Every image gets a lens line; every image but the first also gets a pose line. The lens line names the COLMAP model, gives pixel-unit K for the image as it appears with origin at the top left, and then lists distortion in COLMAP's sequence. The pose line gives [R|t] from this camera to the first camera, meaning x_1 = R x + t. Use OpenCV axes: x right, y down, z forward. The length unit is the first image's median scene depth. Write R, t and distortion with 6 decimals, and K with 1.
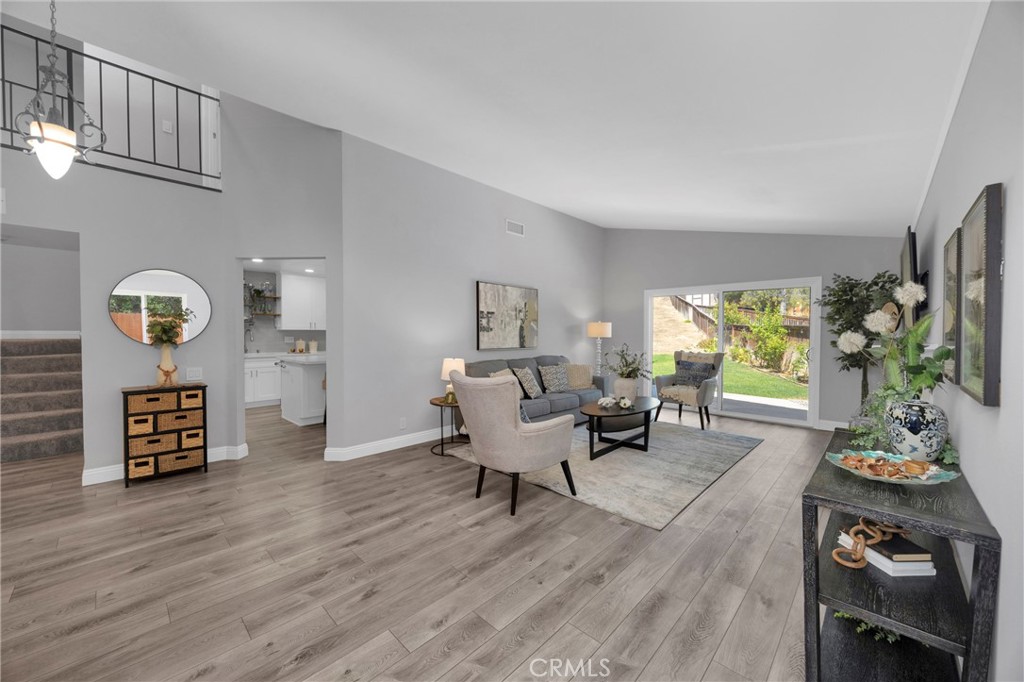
lens RADIAL K [[385.8, 0, 507.1], [0, 385.8, 339.1], [0, 0, 1]] dist [-0.005472, -0.000143]
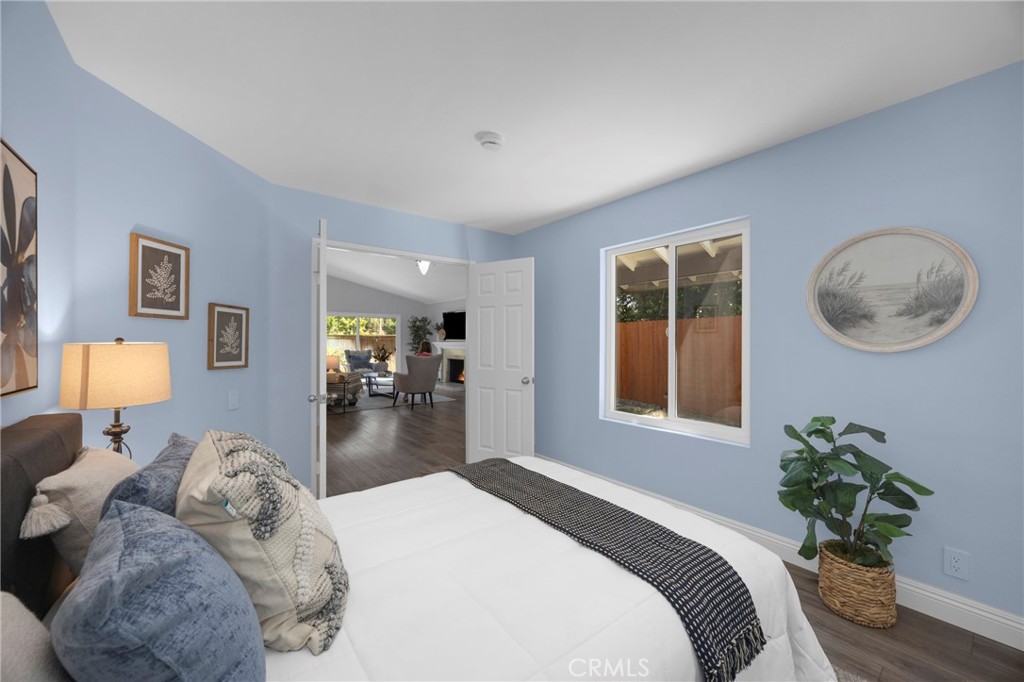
lens RADIAL K [[385.8, 0, 509.9], [0, 385.8, 339.6], [0, 0, 1]] dist [-0.005472, -0.000143]
pose [[0.133024, 0.001800, 0.991111, -2.063209], [0.018572, 0.999818, -0.004308, 0.010317], [-0.990939, 0.018980, 0.132967, 0.089533]]
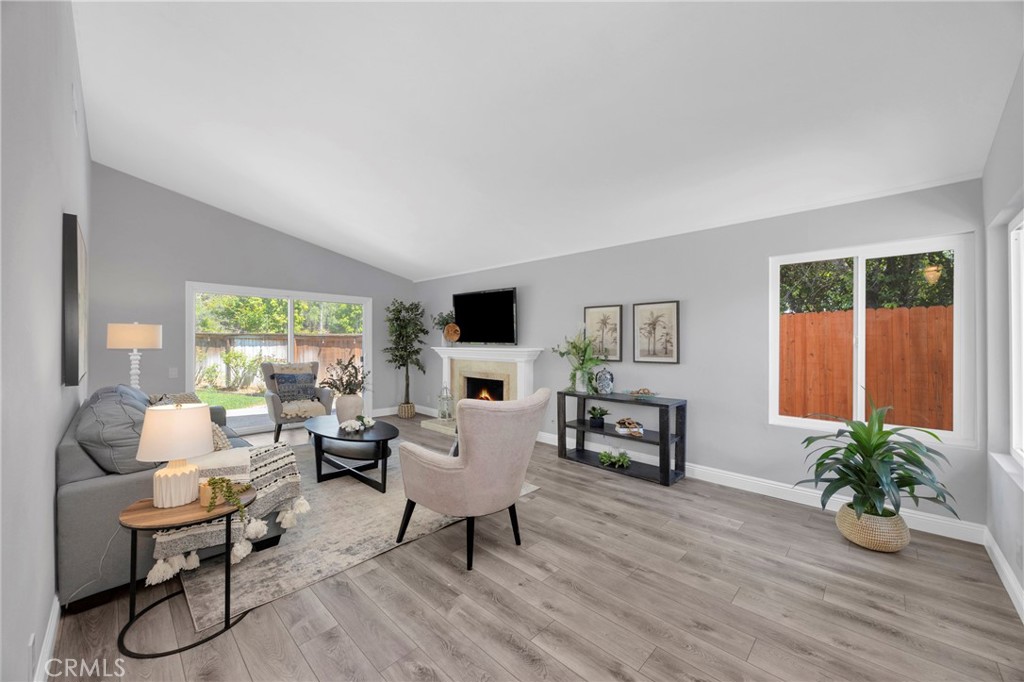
lens RADIAL K [[385.8, 0, 513.1], [0, 385.8, 340.9], [0, 0, 1]] dist [-0.005472, -0.000143]
pose [[-0.007721, 0.000630, 0.999970, -0.723312], [0.012905, 0.999917, -0.000531, -0.018248], [-0.999887, 0.012901, -0.007729, 0.820926]]
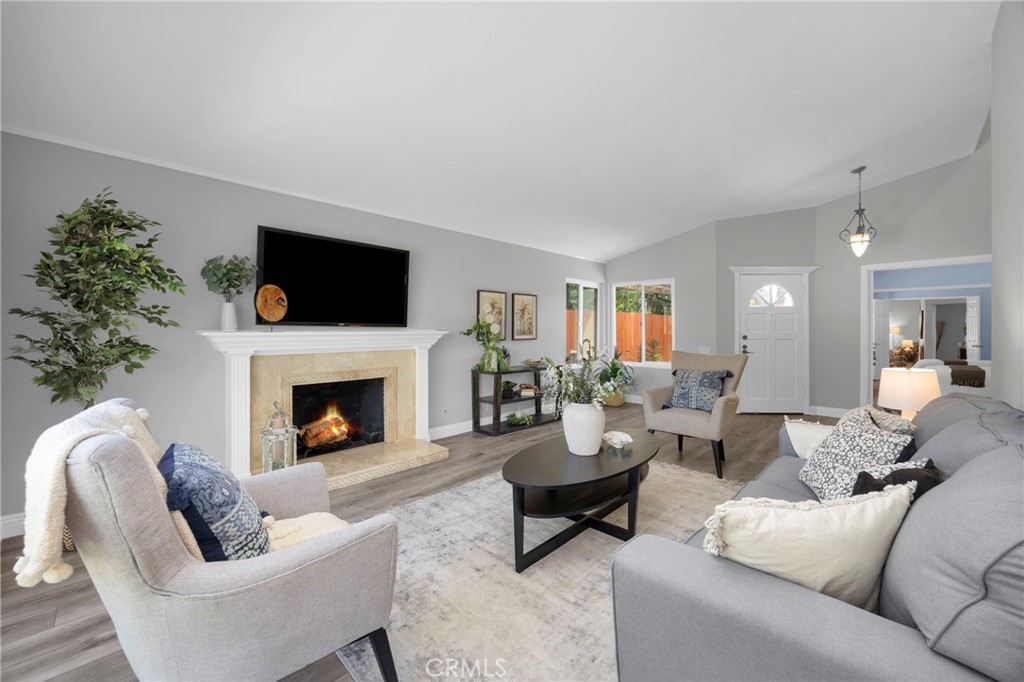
lens RADIAL K [[385.8, 0, 512.0], [0, 385.8, 330.3], [0, 0, 1]] dist [-0.005472, -0.000143]
pose [[-0.999632, -0.009633, 0.025344, 0.501303], [-0.008976, 0.999625, 0.025890, -0.024285], [-0.025584, 0.025653, -0.999343, 1.990243]]
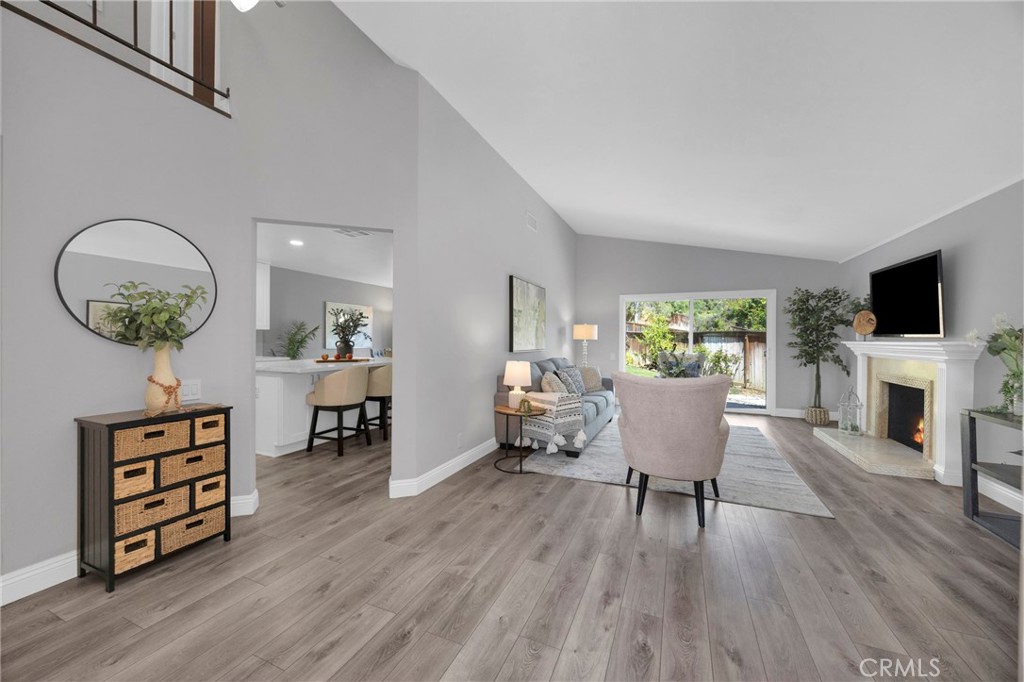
lens RADIAL K [[385.8, 0, 507.8], [0, 385.8, 339.8], [0, 0, 1]] dist [-0.005472, -0.000143]
pose [[0.938653, 0.003256, 0.344847, -0.596711], [0.001810, 0.999895, -0.014369, 0.018762], [-0.344858, 0.014112, 0.938549, 0.238120]]
